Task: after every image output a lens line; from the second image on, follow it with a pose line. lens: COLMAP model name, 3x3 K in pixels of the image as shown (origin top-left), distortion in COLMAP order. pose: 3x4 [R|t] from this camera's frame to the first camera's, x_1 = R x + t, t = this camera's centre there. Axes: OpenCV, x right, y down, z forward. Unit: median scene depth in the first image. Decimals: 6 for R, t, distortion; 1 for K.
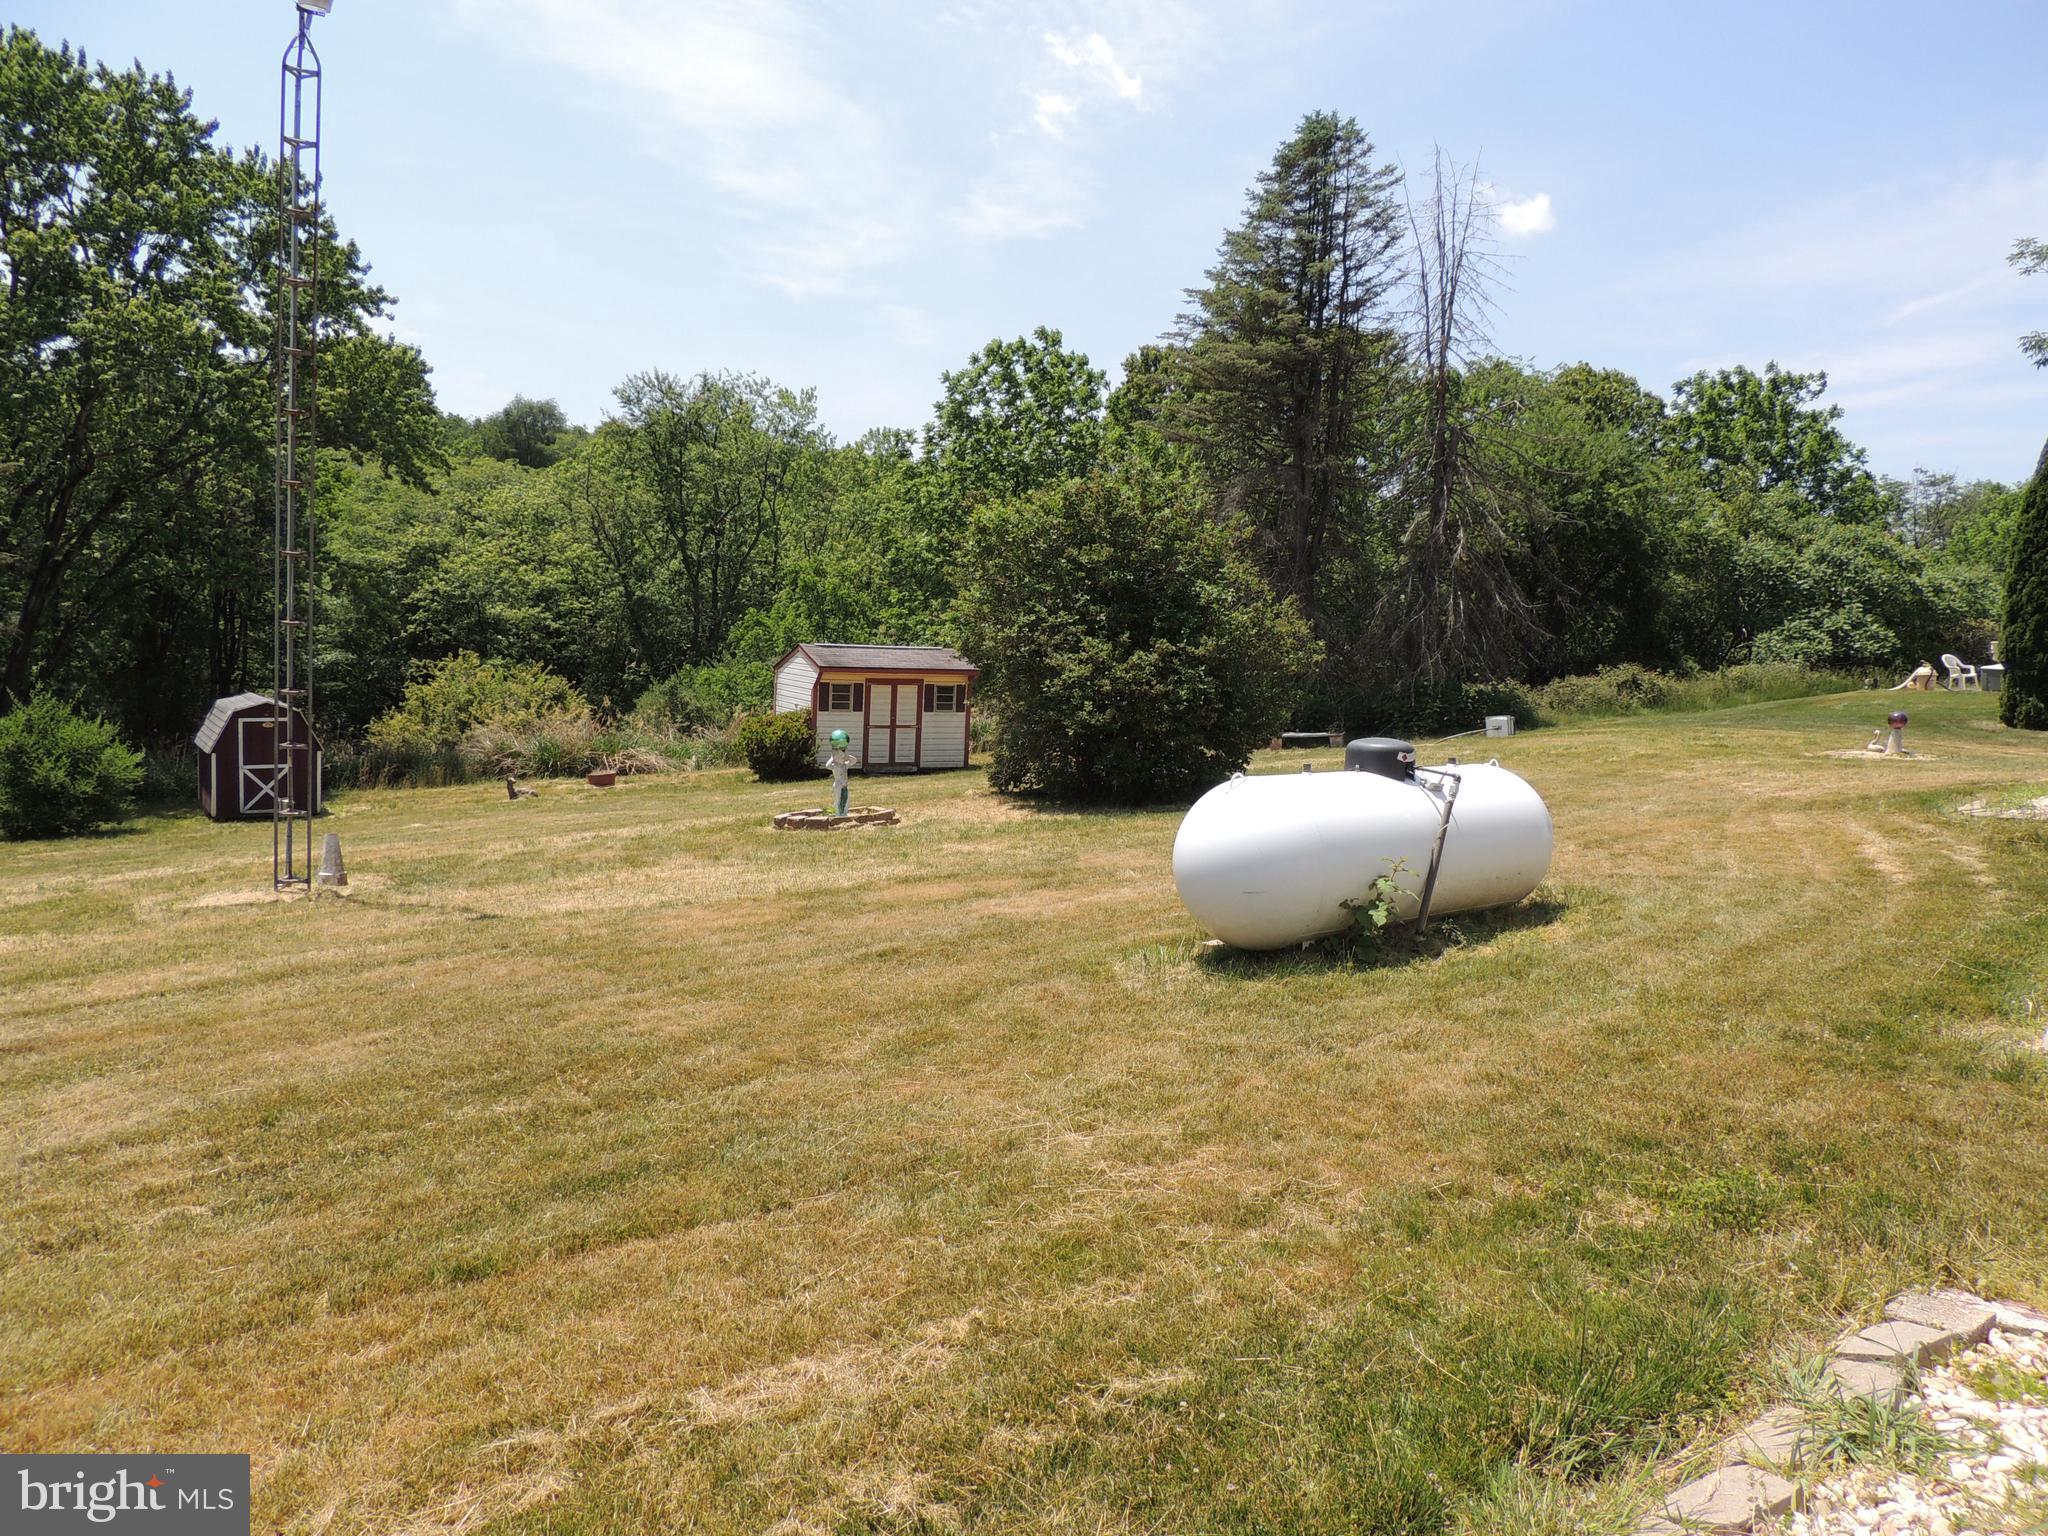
lens RADIAL K [[1431.8, 0, 1024.0], [0, 1431.8, 768.0], [0, 0, 1]] dist [-0.029254, 0.002614]
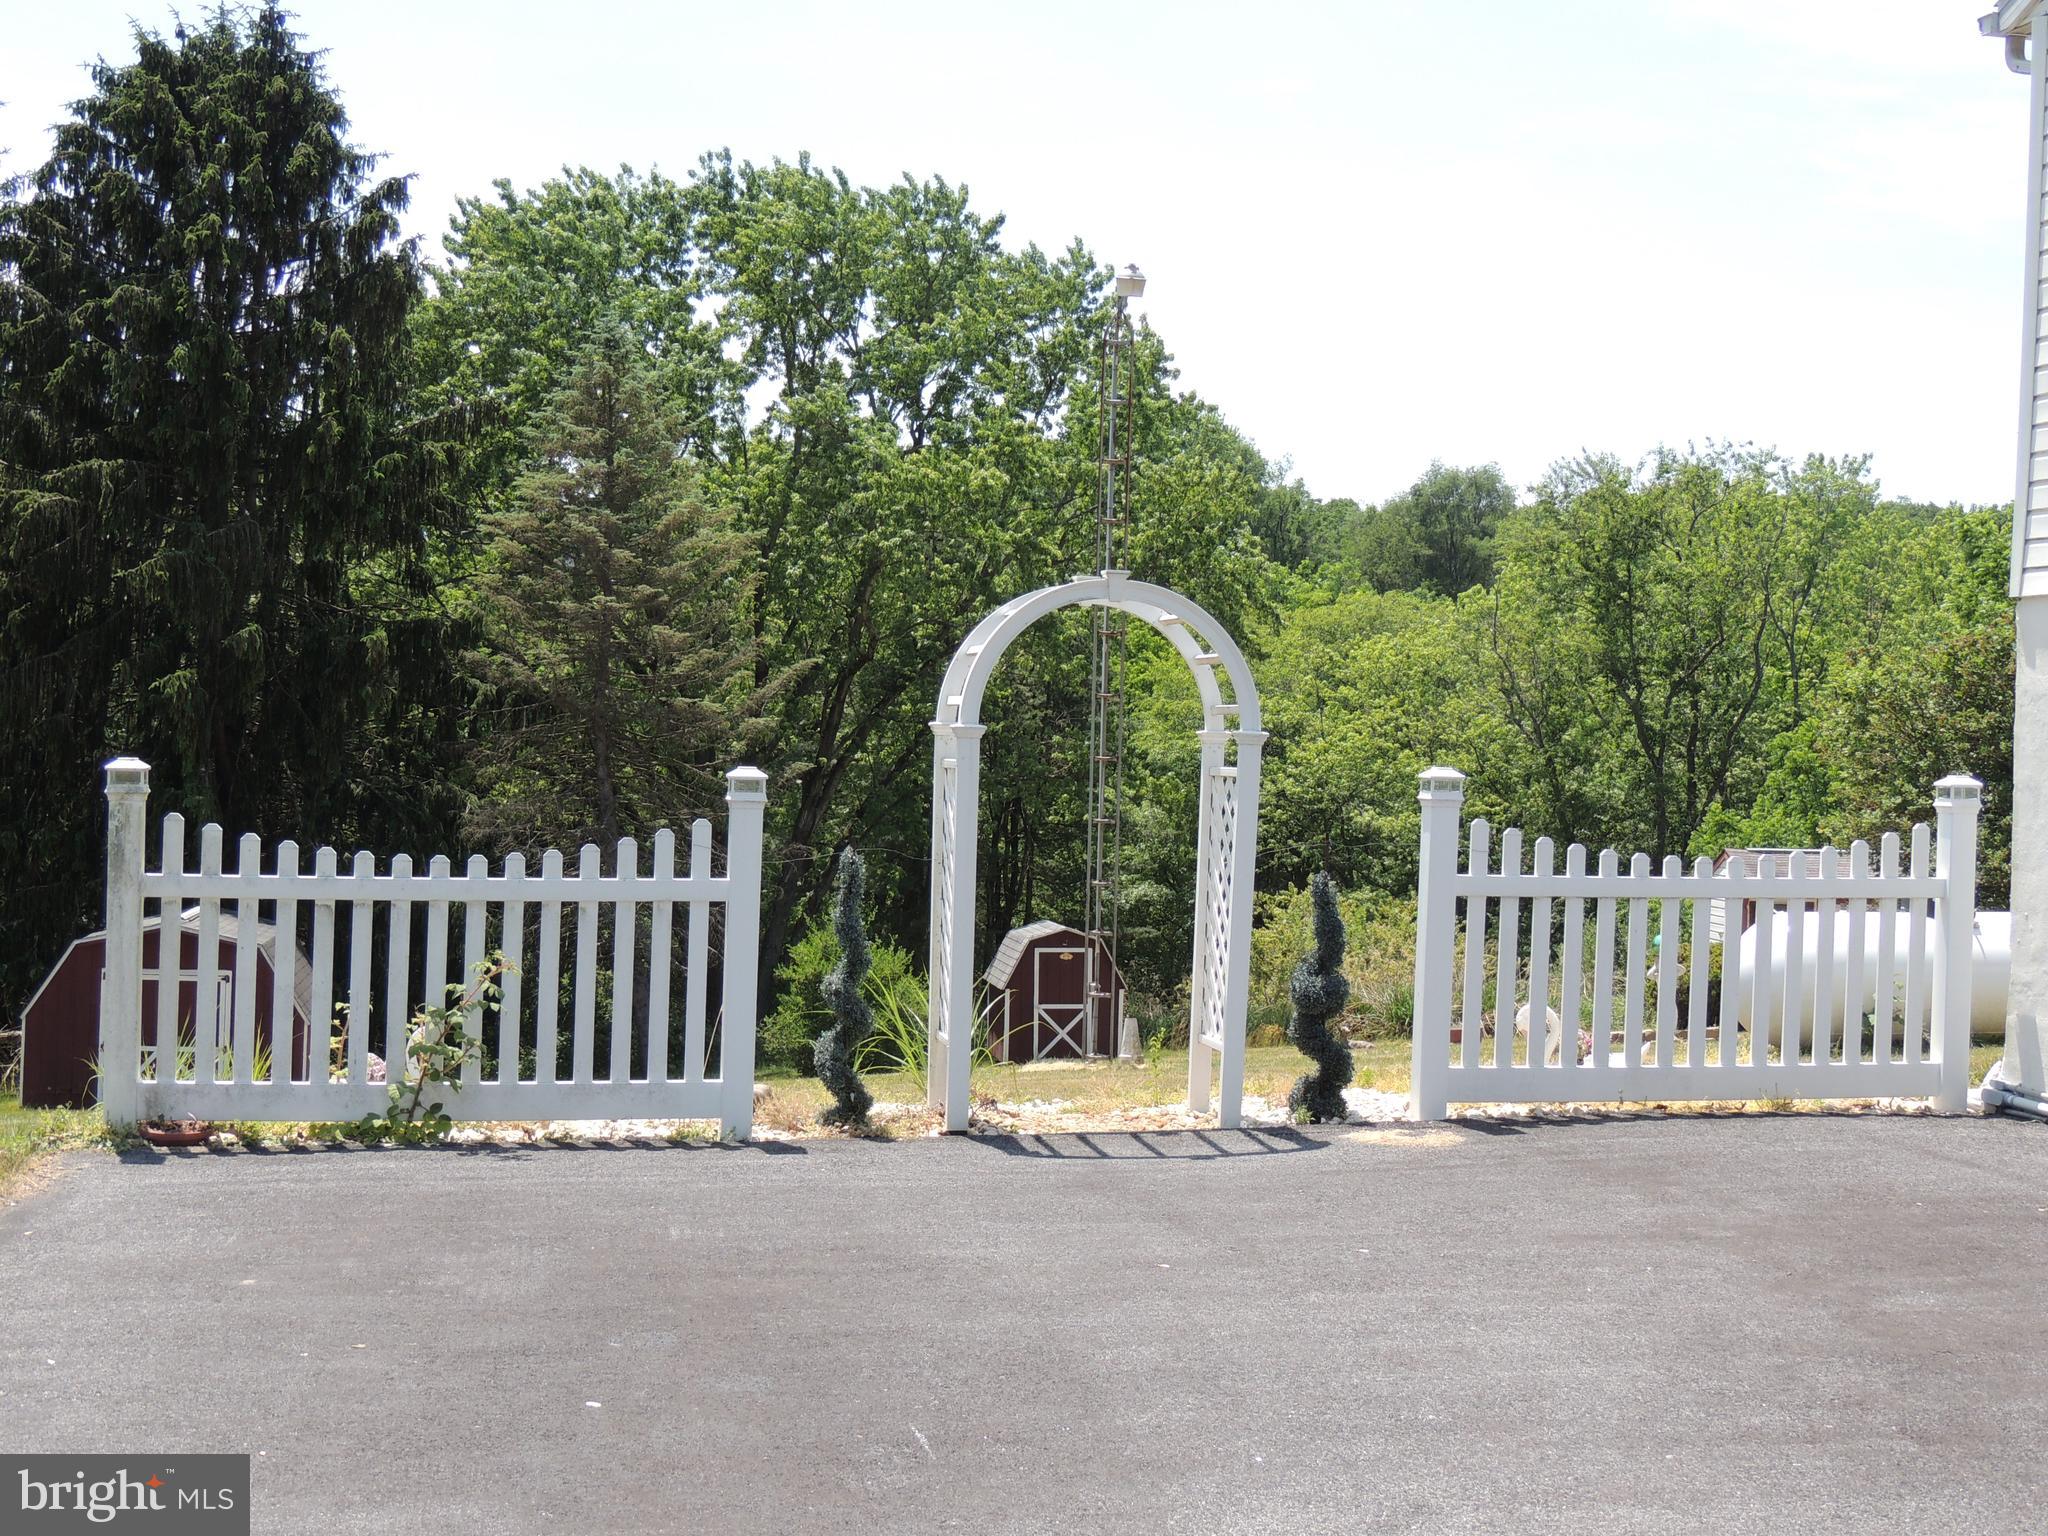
lens RADIAL K [[2619.9, 0, 1024.0], [0, 2619.9, 768.0], [0, 0, 1]] dist [-0.012334, -0.087990]
pose [[0.878824, -0.036763, -0.475728, 0.077067], [-0.024577, 0.992216, -0.122077, 0.020325], [0.476513, 0.118976, 0.871080, -0.154547]]
